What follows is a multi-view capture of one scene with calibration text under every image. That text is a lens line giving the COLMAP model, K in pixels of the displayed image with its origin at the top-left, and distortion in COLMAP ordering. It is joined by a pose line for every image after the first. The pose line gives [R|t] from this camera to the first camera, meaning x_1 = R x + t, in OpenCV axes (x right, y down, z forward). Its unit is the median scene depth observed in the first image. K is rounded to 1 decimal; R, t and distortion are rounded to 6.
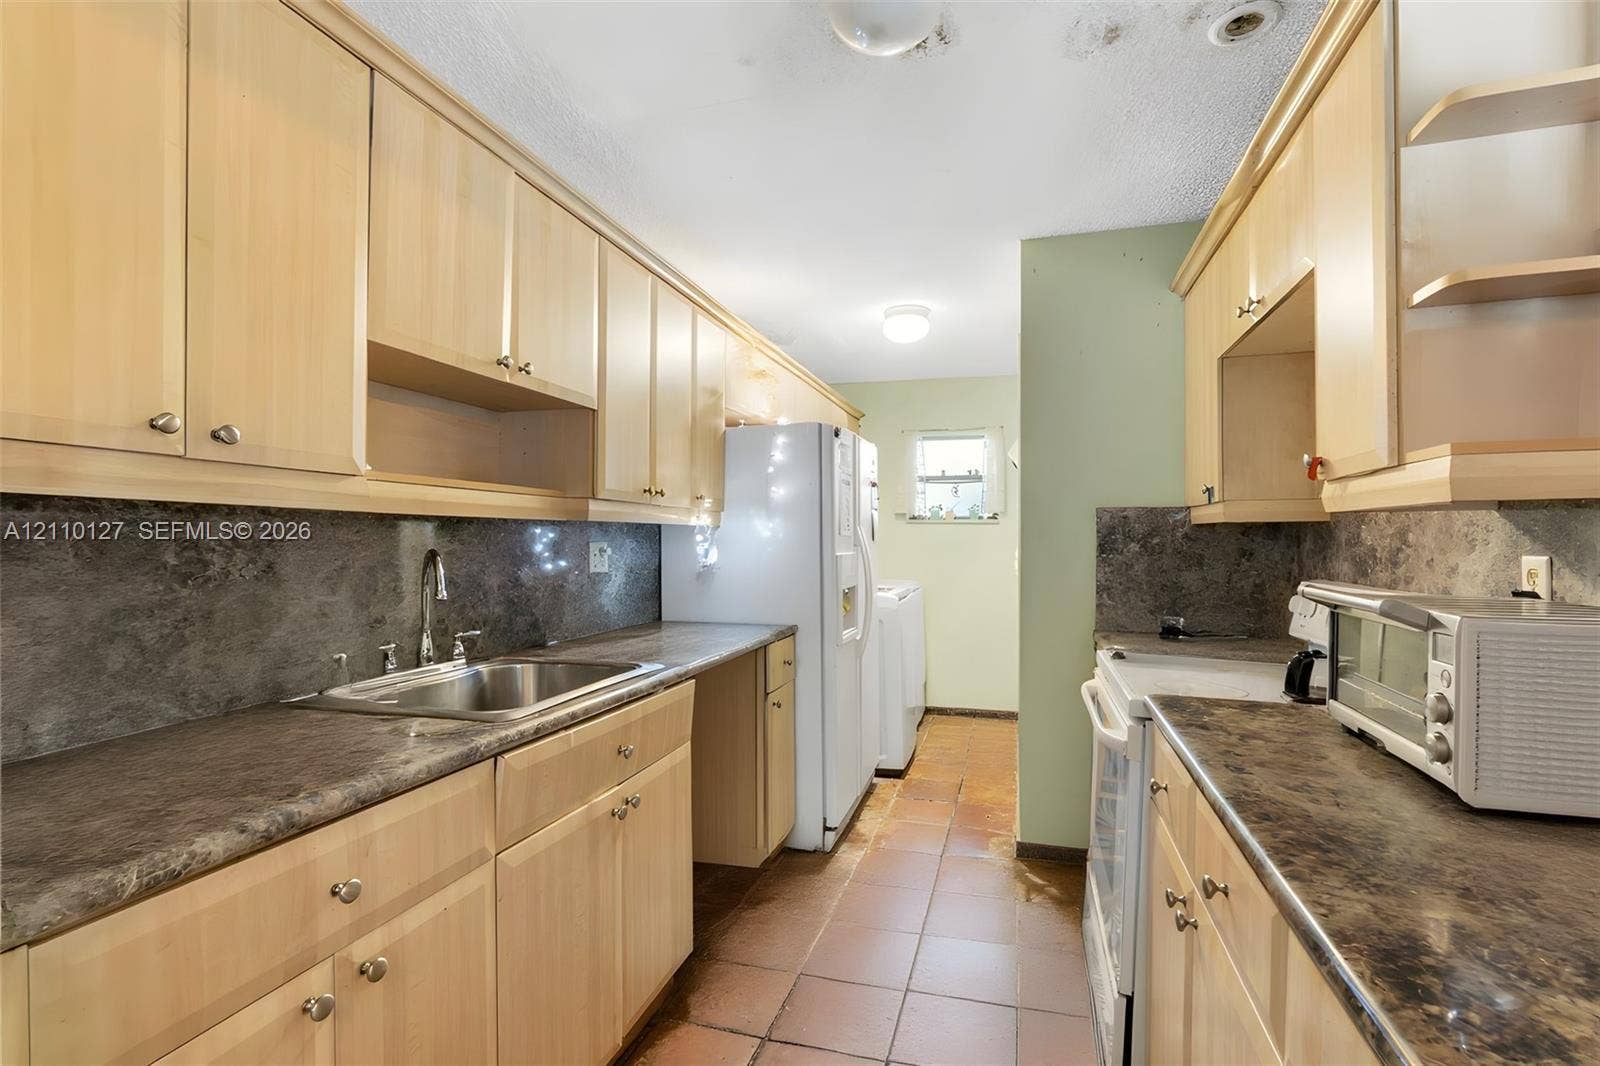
lens RADIAL K [[750.8, 0, 799.4], [0, 750.8, 543.1], [0, 0, 1]] dist [-0.002893, 0.000333]
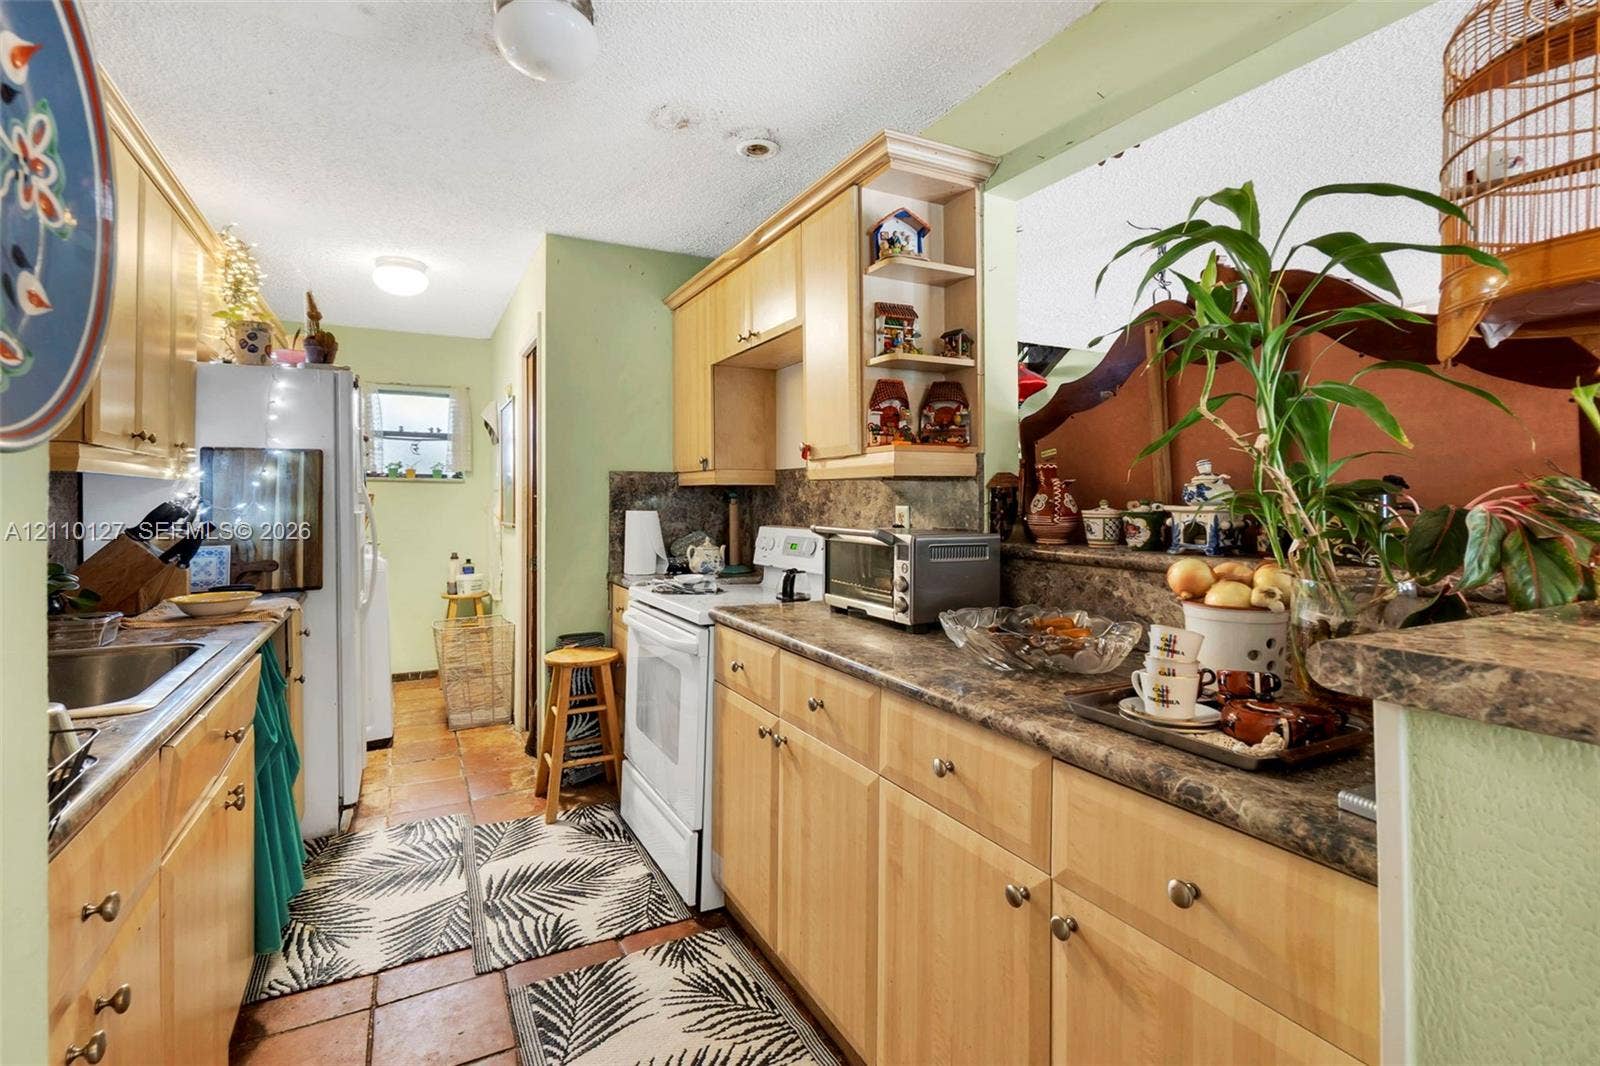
lens RADIAL K [[743.5, 0, 791.1], [0, 743.5, 493.7], [0, 0, 1]] dist [-0.004727, -0.000420]
pose [[0.711056, 0.005625, 0.703112, -0.284138], [0.002961, 0.999935, -0.010993, 0.003870], [-0.703129, 0.009899, 0.710994, -0.062725]]
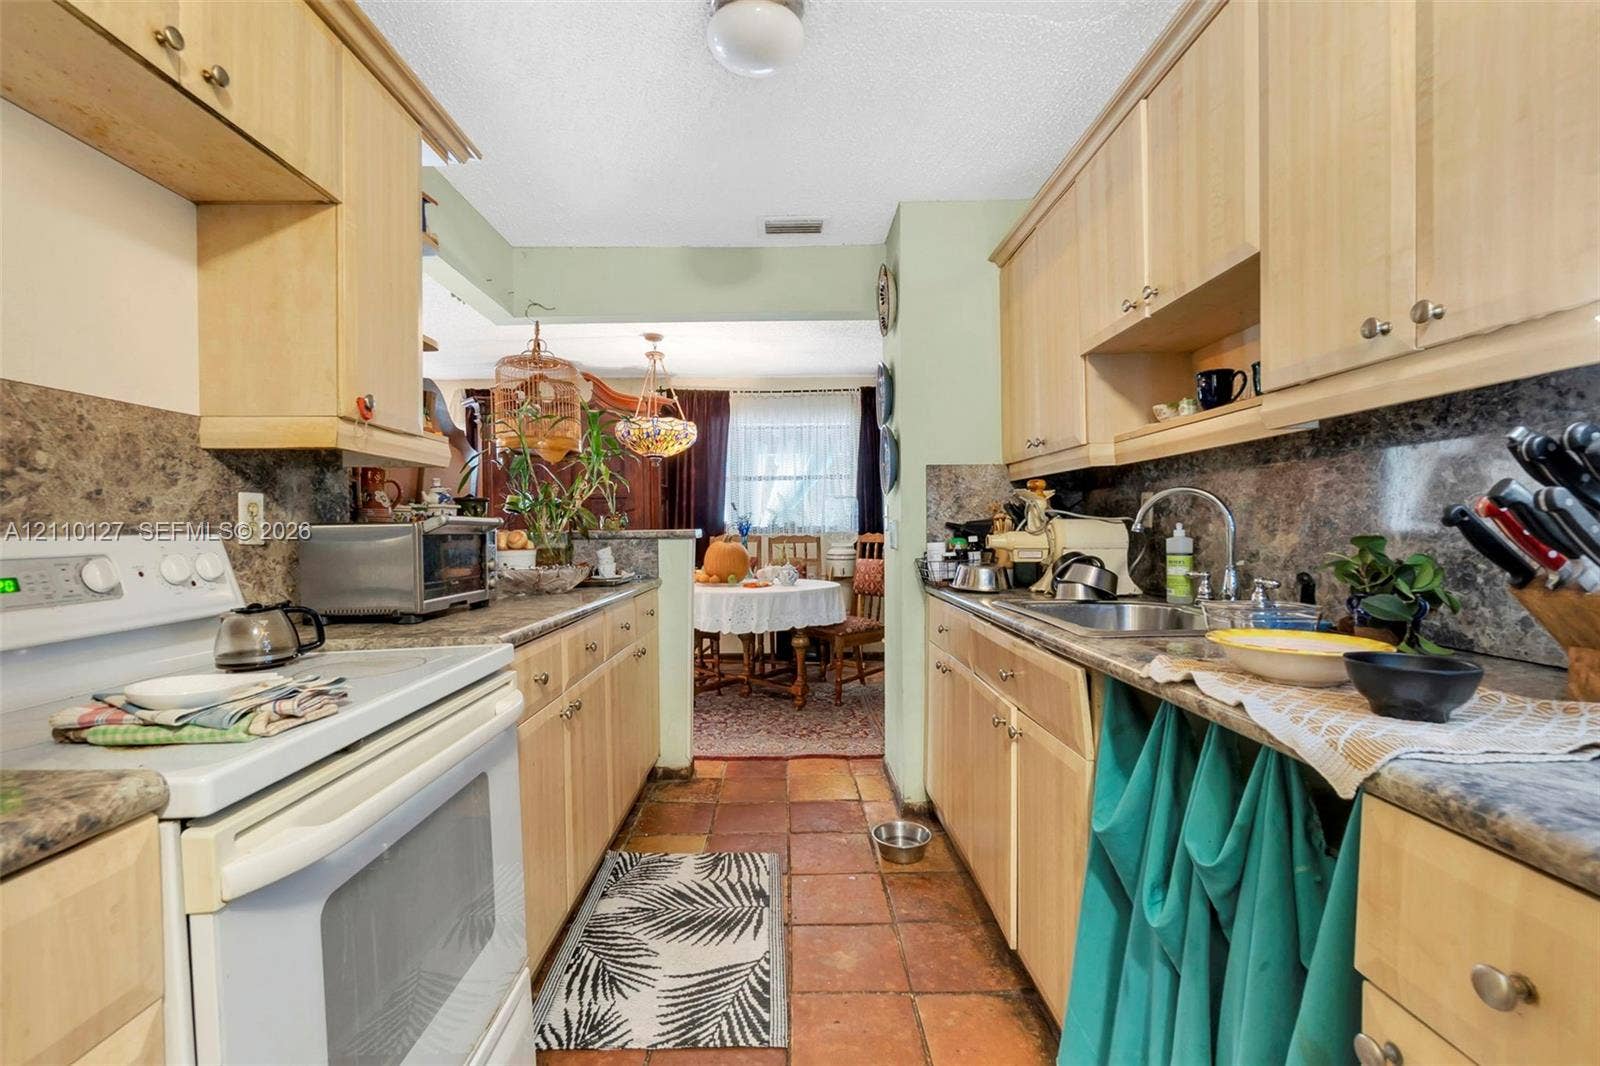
lens RADIAL K [[724.4, 0, 805.3], [0, 724.4, 528.6], [0, 0, 1]] dist [-0.004741, -0.000458]
pose [[-0.945917, 0.011714, -0.324196, 0.277439], [0.009986, 0.999926, 0.006991, 0.044945], [0.324254, 0.003376, -0.945964, 1.406458]]
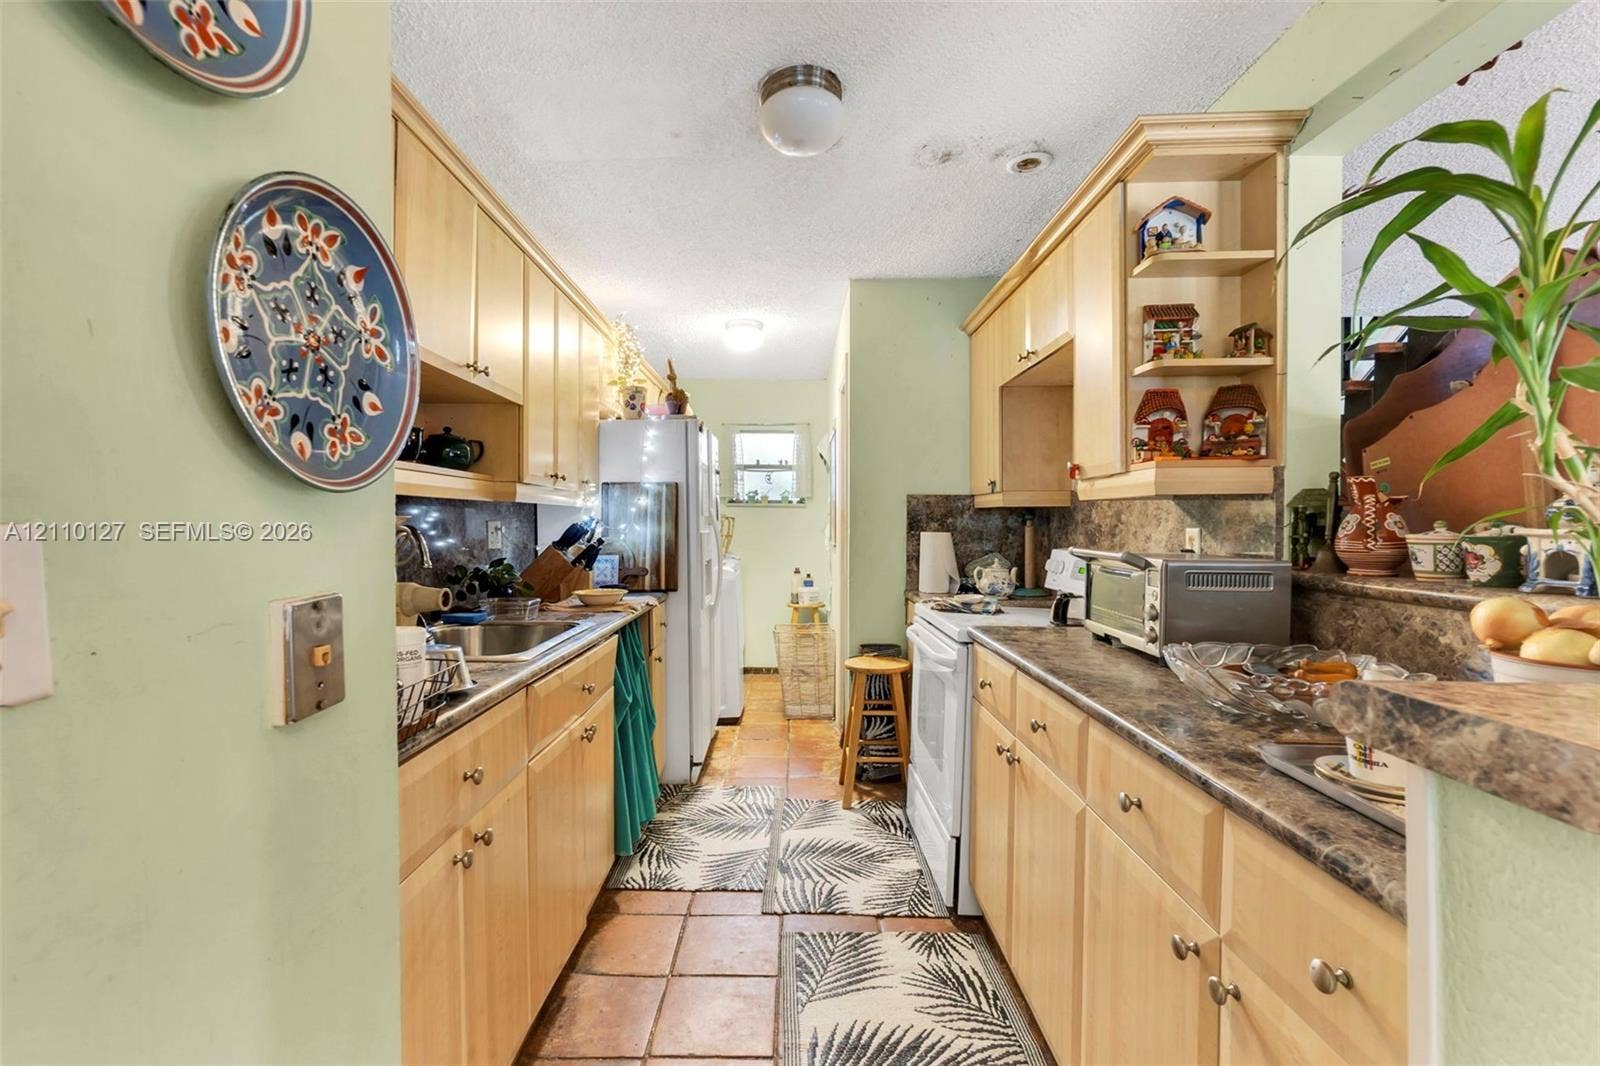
lens RADIAL K [[730.4, 0, 767.6], [0, 730.4, 533.5], [0, 0, 1]] dist [-0.002530, -0.000570]
pose [[0.965522, -0.002914, 0.260305, -0.193846], [0.000043, 0.999939, 0.011032, 0.006349], [-0.260321, -0.010641, 0.965463, -0.175407]]
